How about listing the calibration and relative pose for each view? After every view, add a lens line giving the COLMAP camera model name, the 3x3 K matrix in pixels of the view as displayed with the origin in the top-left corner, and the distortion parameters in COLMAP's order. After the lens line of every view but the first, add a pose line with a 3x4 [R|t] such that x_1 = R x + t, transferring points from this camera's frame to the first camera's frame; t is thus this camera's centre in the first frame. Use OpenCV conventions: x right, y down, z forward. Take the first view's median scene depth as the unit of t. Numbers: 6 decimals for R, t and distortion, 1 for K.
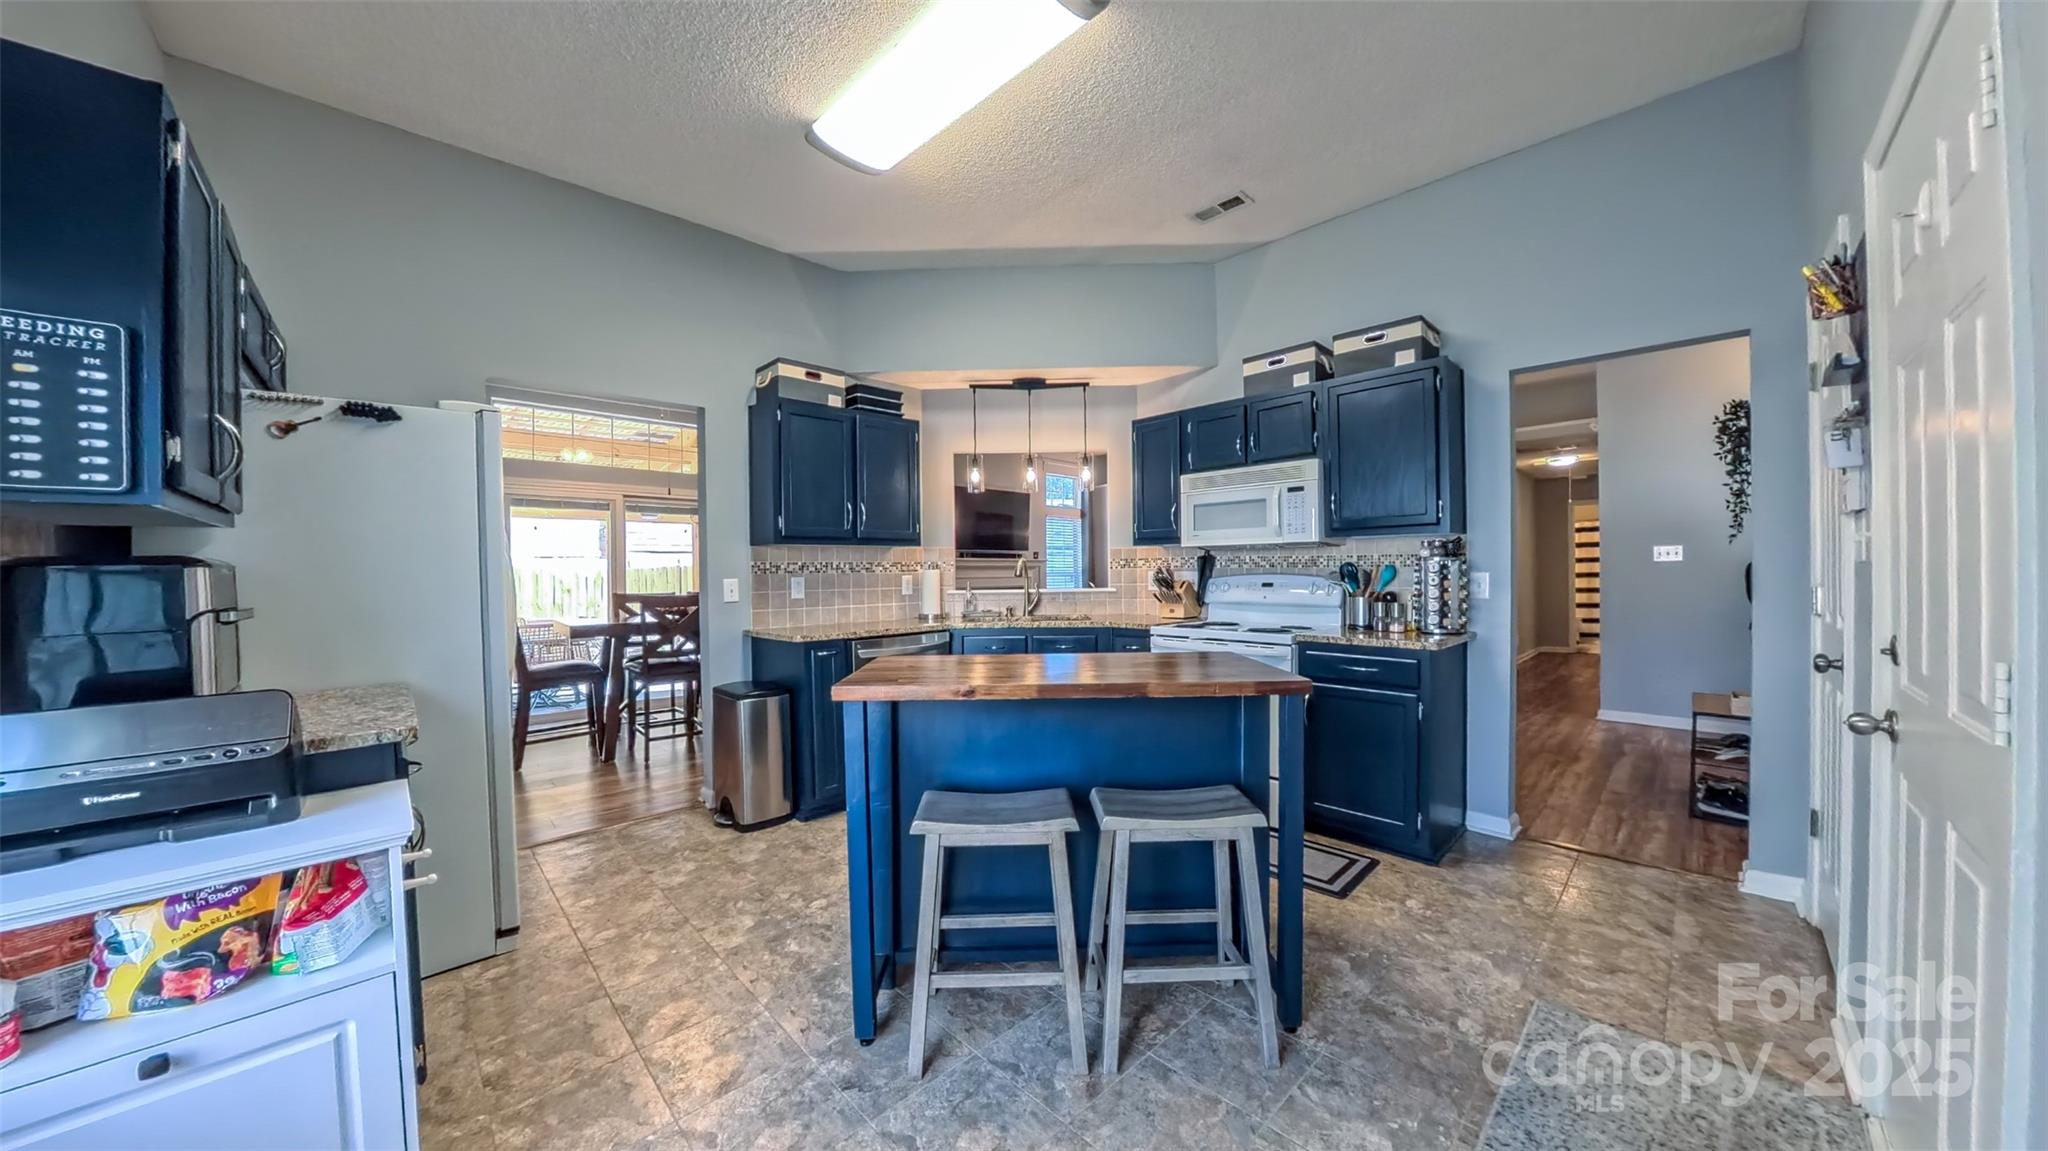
lens RADIAL K [[676.7, 0, 1038.6], [0, 676.7, 569.3], [0, 0, 1]] dist [-0.021502, -0.000121]
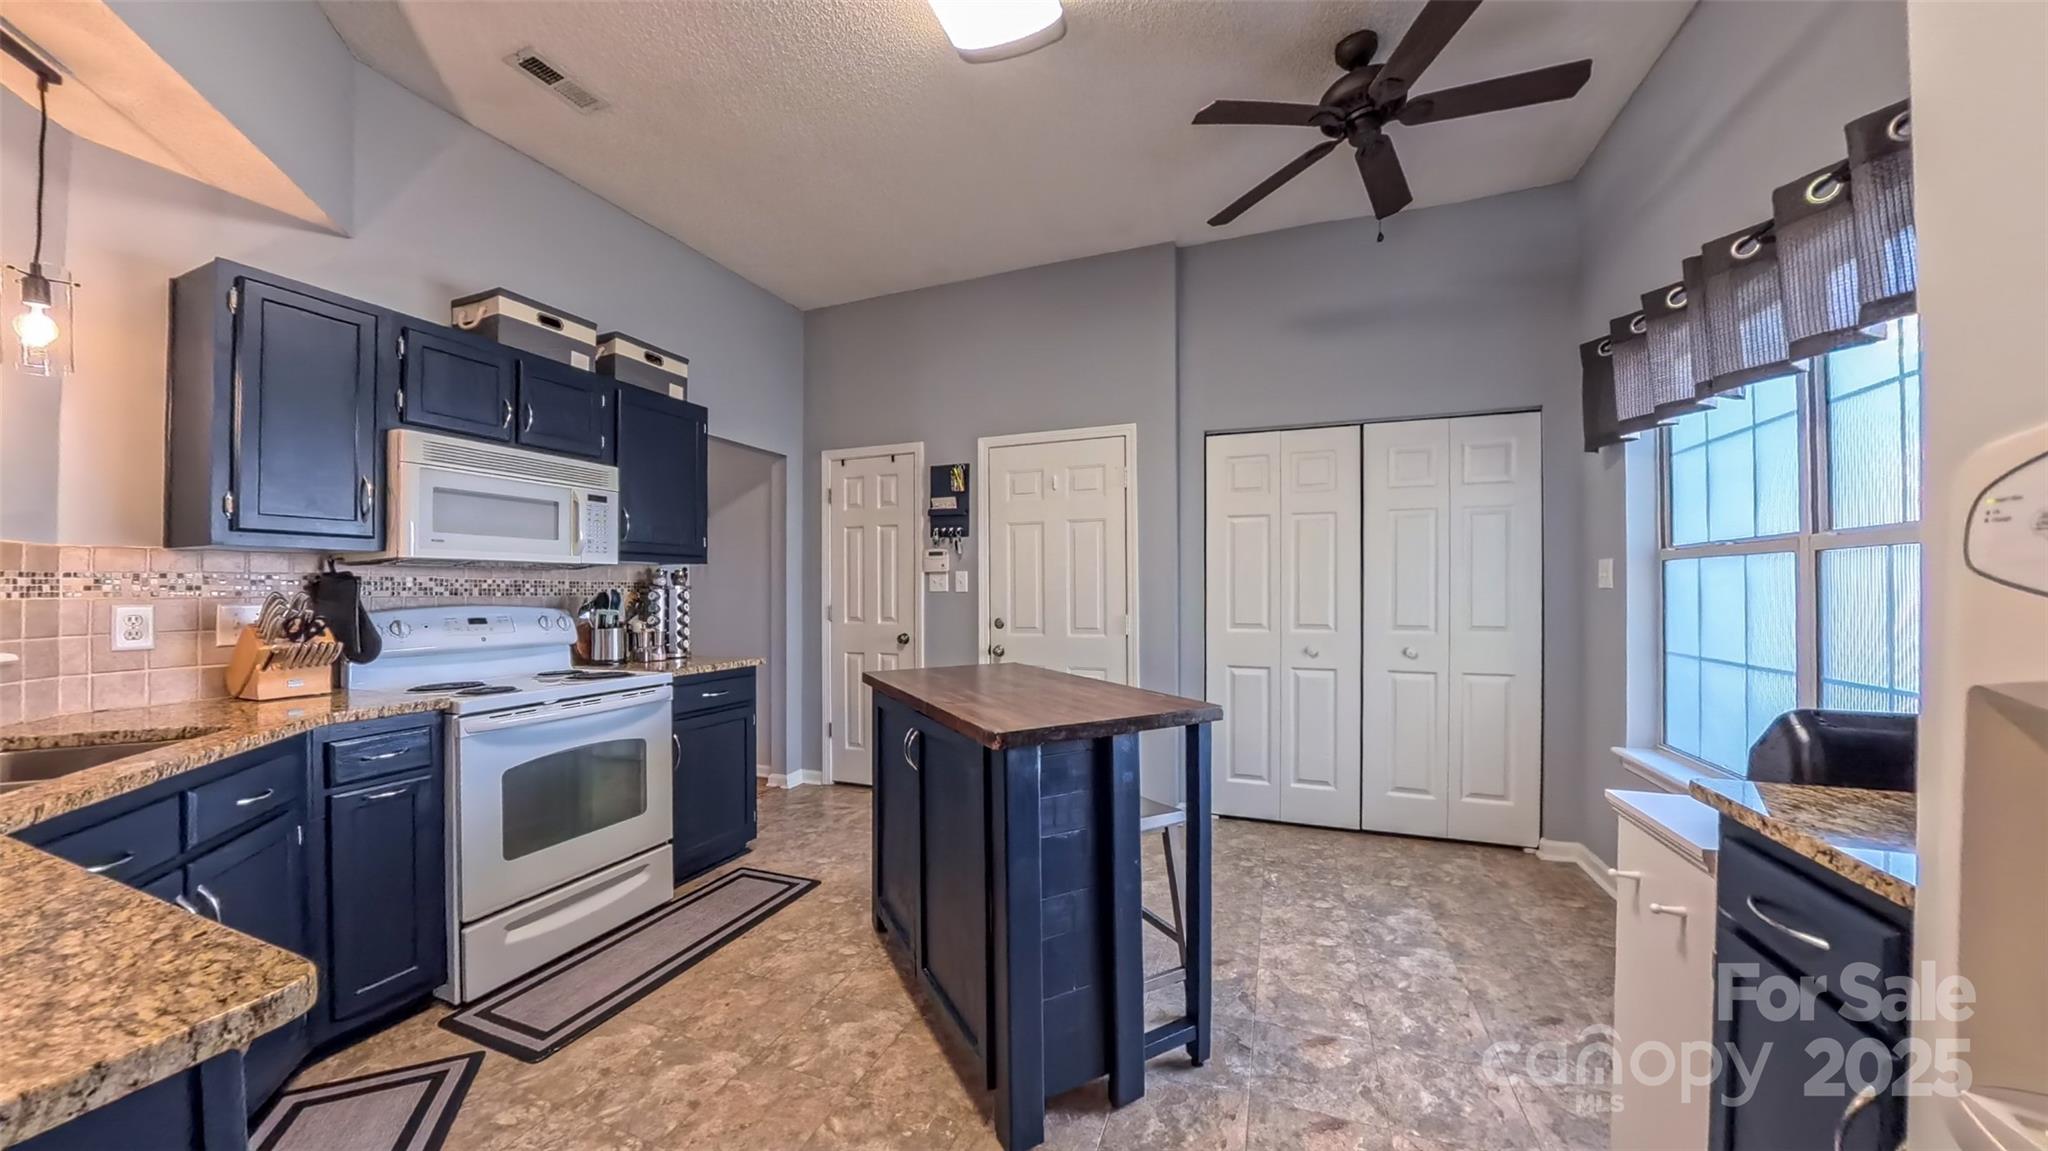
lens RADIAL K [[676.7, 0, 1030.2], [0, 676.7, 584.5], [0, 0, 1]] dist [-0.021502, -0.000121]
pose [[-0.421071, 0.019772, 0.906812, -0.572614], [0.010294, 0.999802, -0.017019, 0.003590], [-0.906969, 0.002168, -0.421191, 0.879576]]
